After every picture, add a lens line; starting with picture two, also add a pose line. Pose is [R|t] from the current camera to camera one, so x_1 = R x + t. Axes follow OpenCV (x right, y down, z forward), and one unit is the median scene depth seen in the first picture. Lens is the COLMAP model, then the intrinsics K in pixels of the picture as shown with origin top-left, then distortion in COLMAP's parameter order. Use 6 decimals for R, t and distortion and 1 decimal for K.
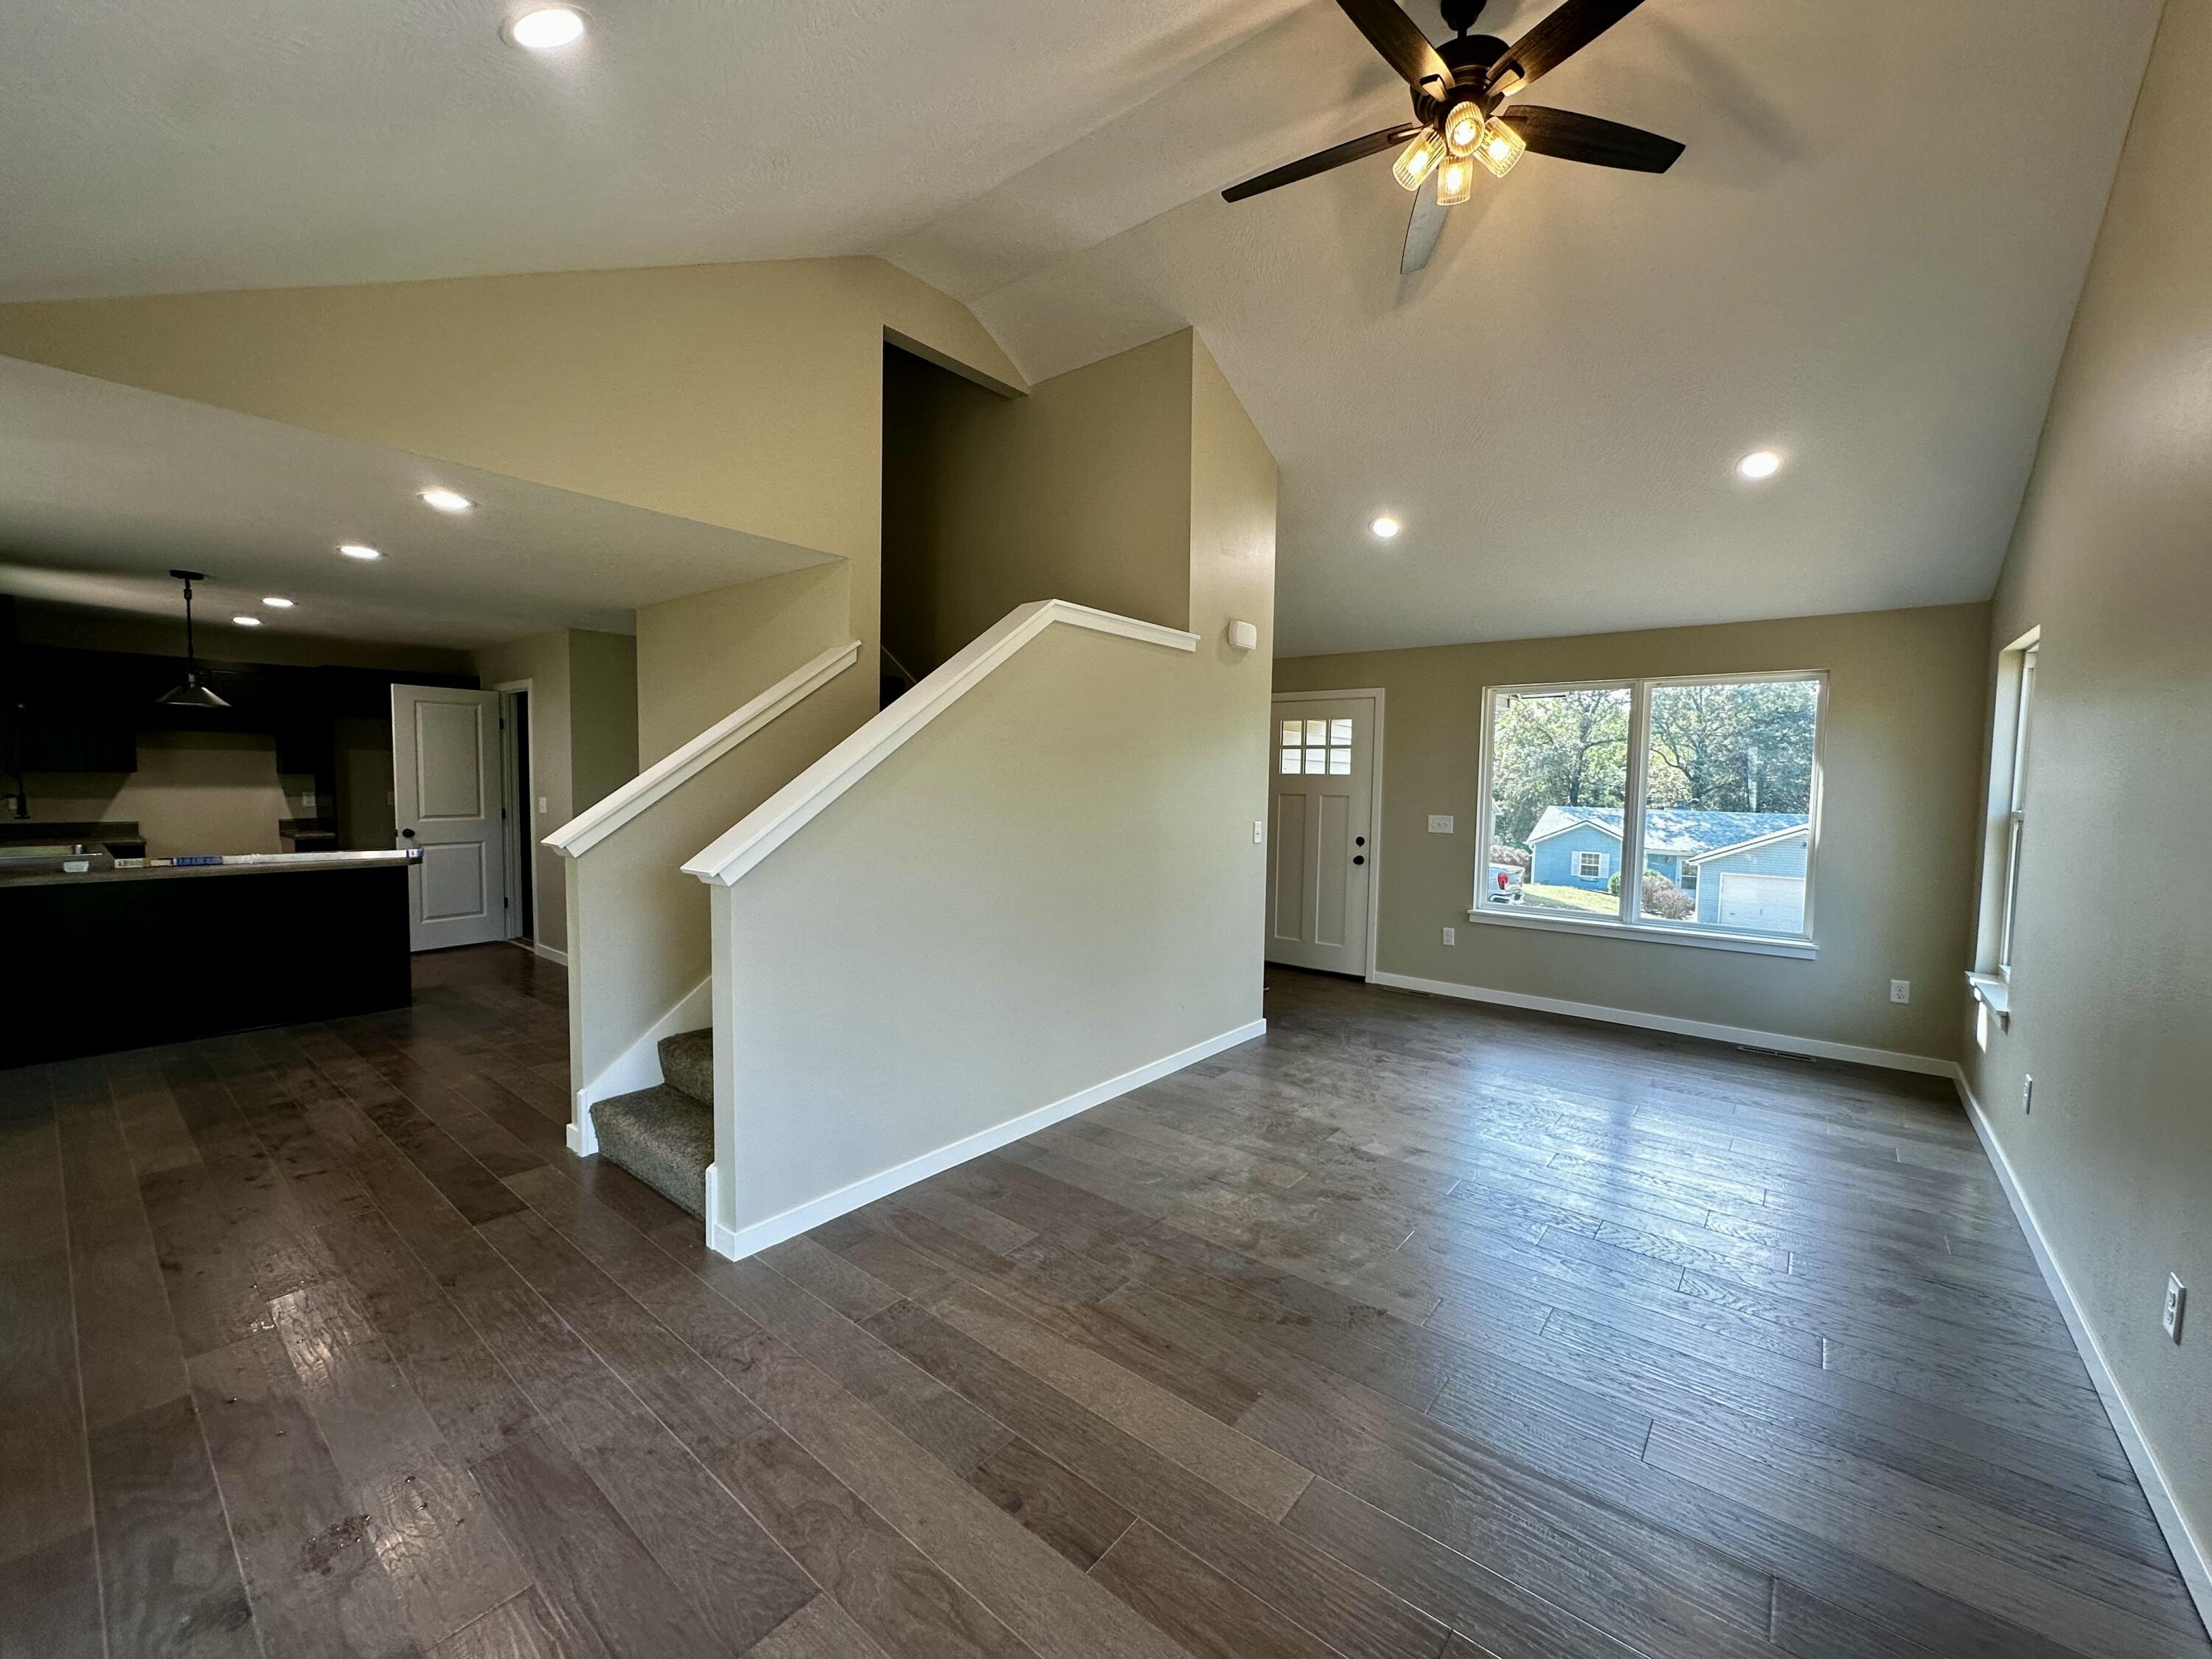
lens RADIAL K [[883.7, 0, 1110.6], [0, 883.7, 827.2], [0, 0, 1]] dist [-0.002983, 0.000657]
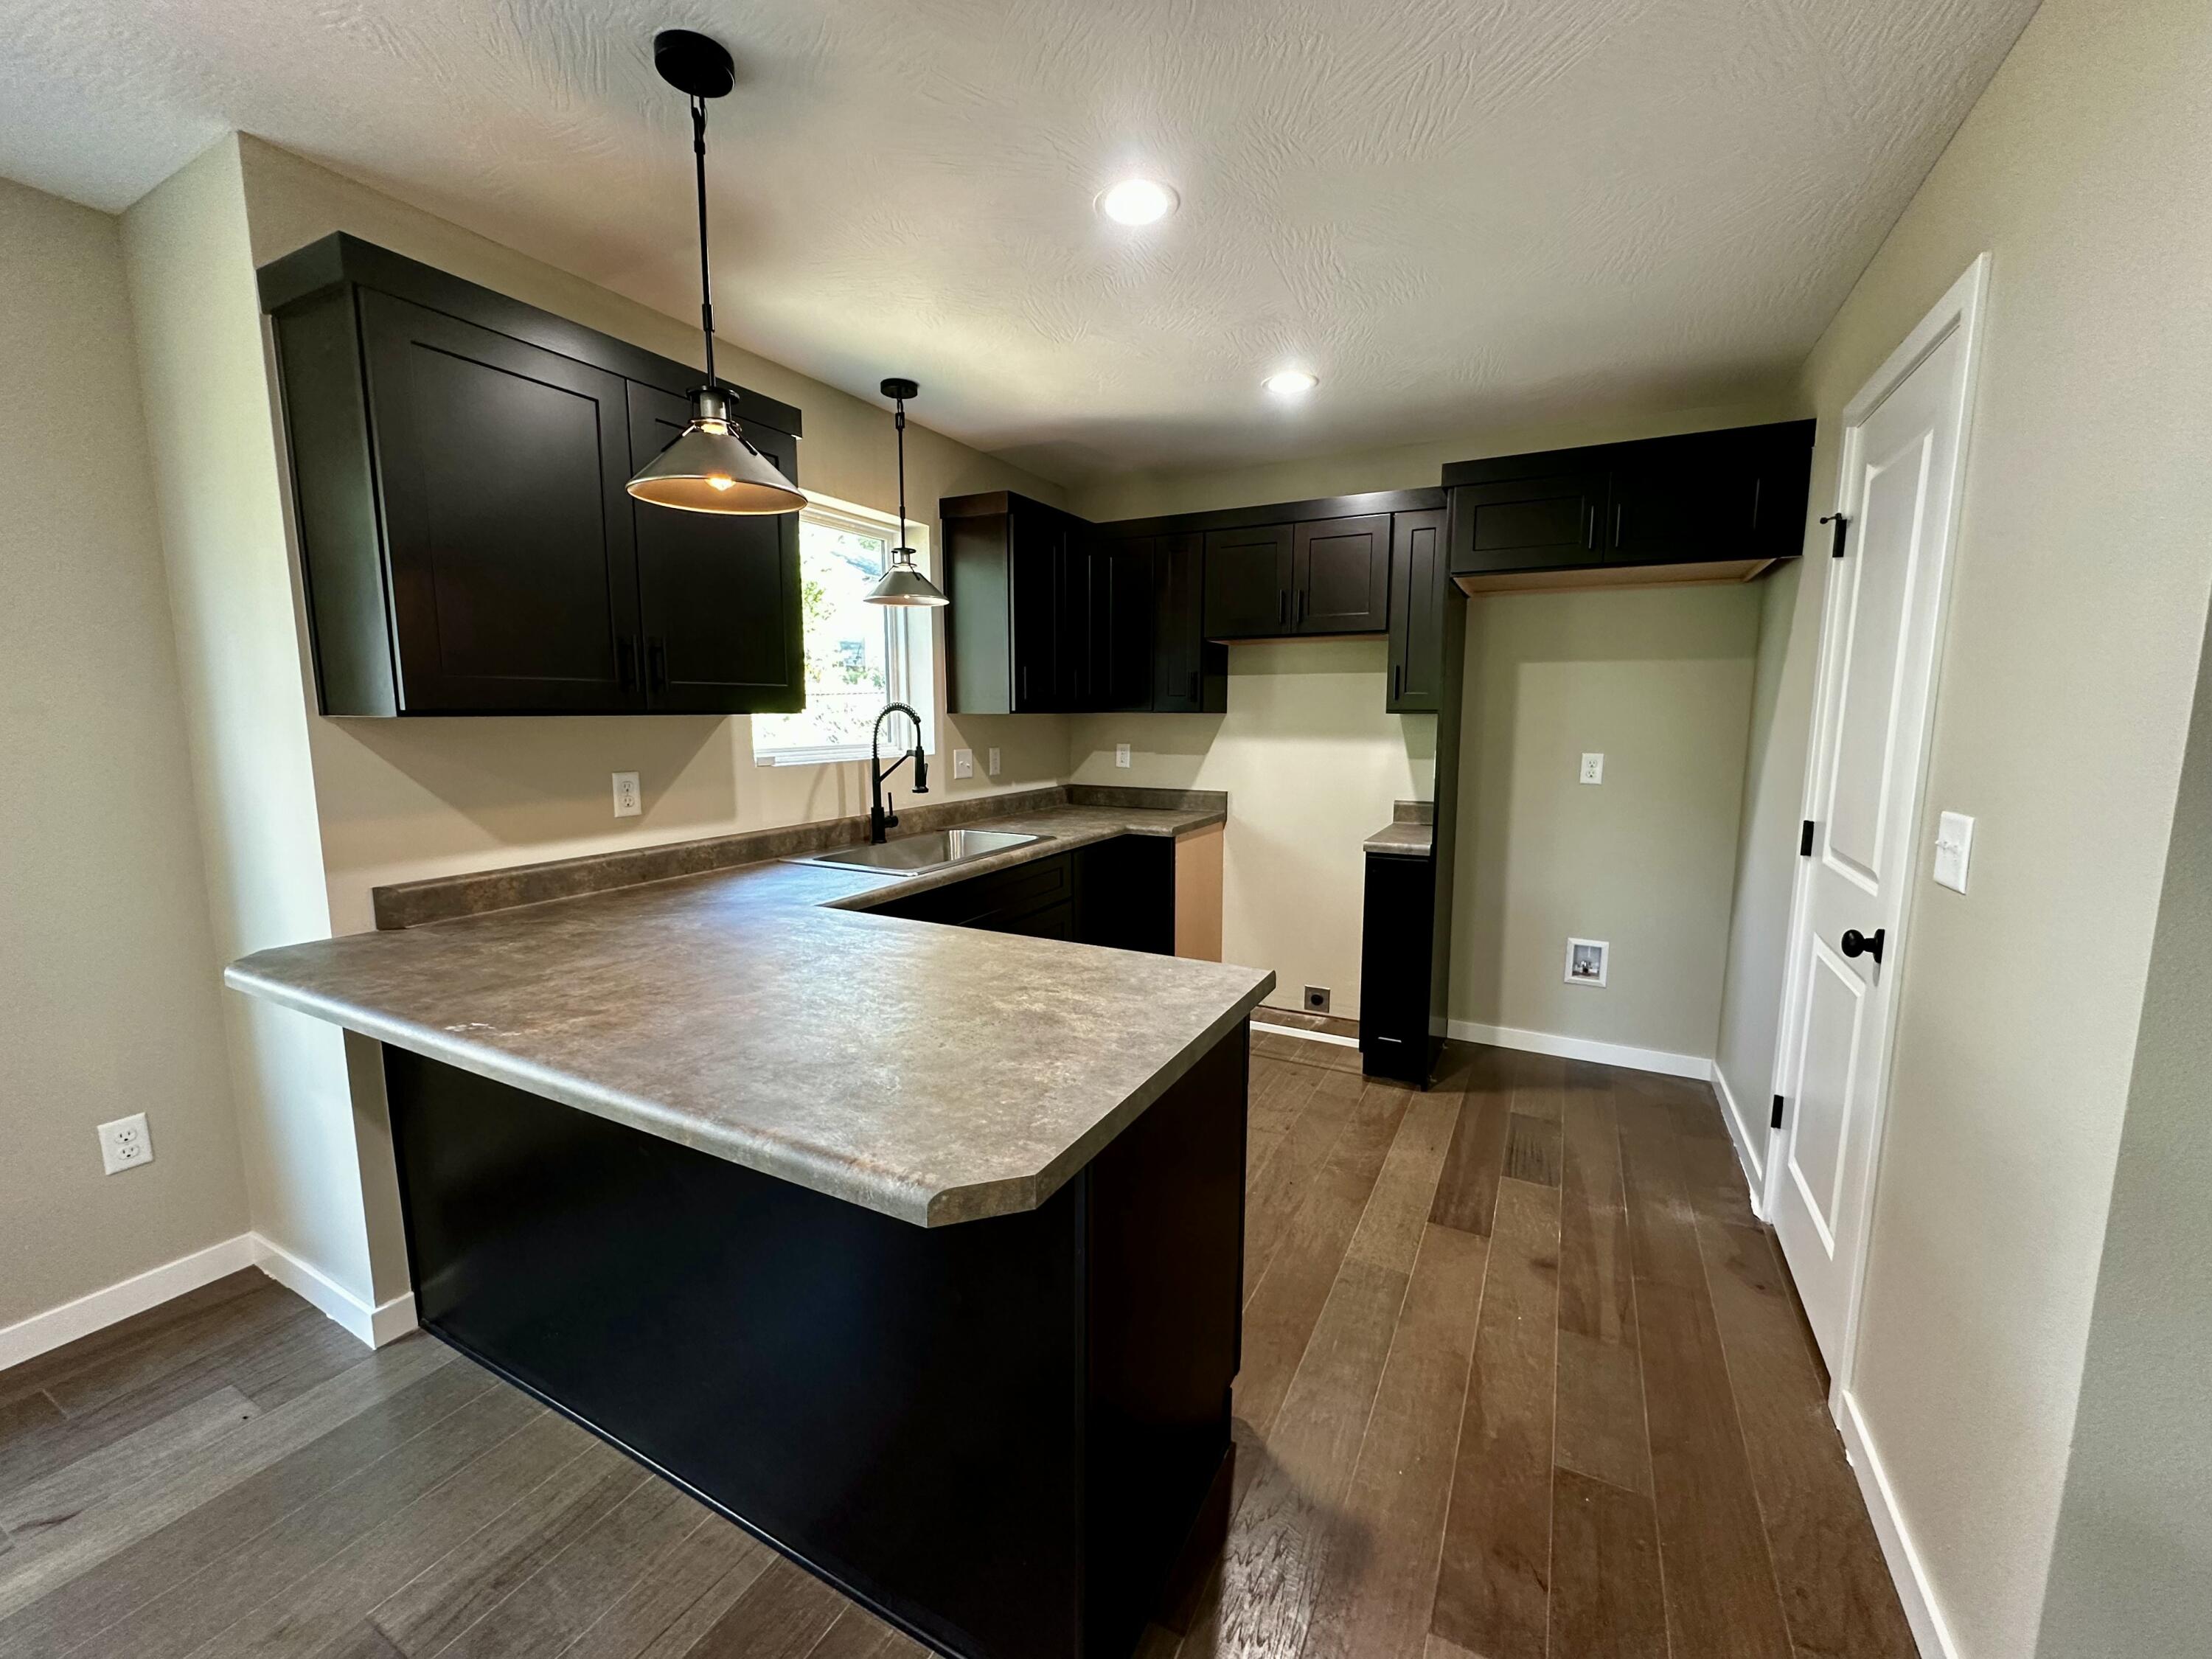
lens RADIAL K [[883.7, 0, 1107.7], [0, 883.7, 826.6], [0, 0, 1]] dist [-0.002983, 0.000657]
pose [[0.196824, 0.111565, -0.974071, -0.495029], [-0.054917, 0.993200, 0.102659, -0.041956], [0.978900, 0.033287, 0.201612, 0.785806]]
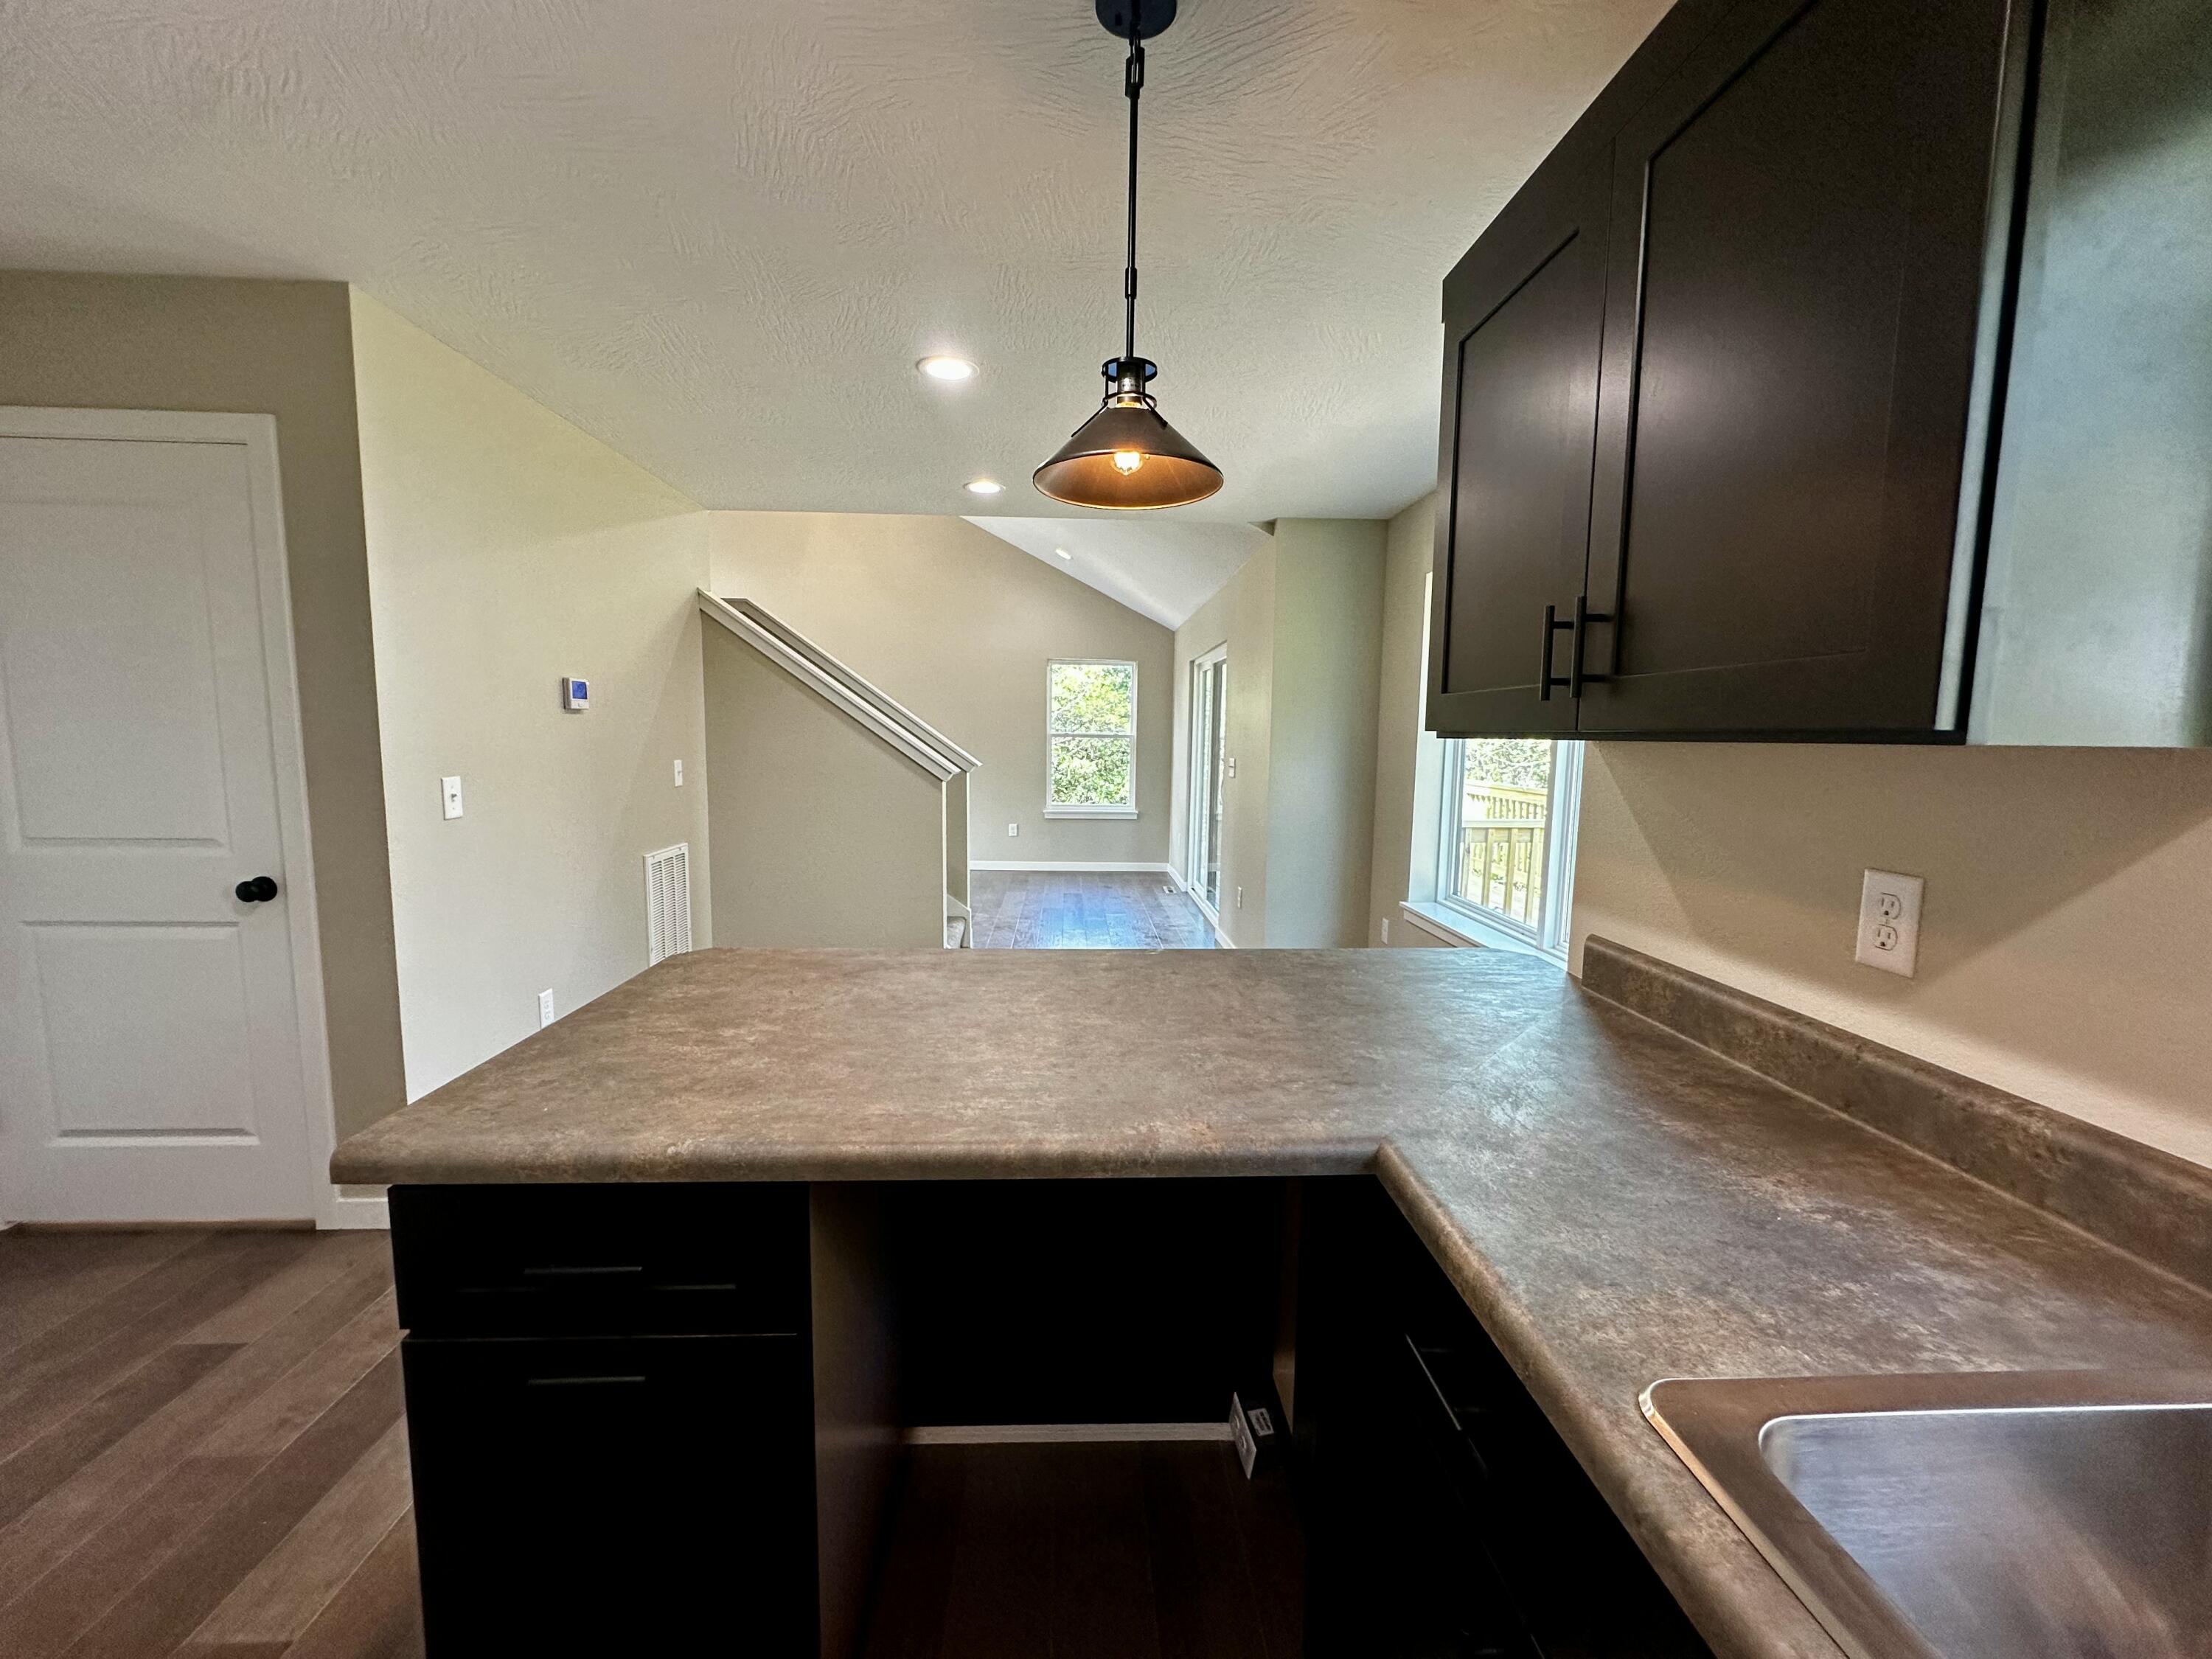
lens RADIAL K [[883.7, 0, 1105.0], [0, 883.7, 822.7], [0, 0, 1]] dist [-0.002983, 0.000657]
pose [[-0.665143, -0.102413, 0.739660, -0.921967], [0.016986, 0.988219, 0.152103, -0.052597], [-0.746523, 0.113734, -0.655567, 0.880285]]
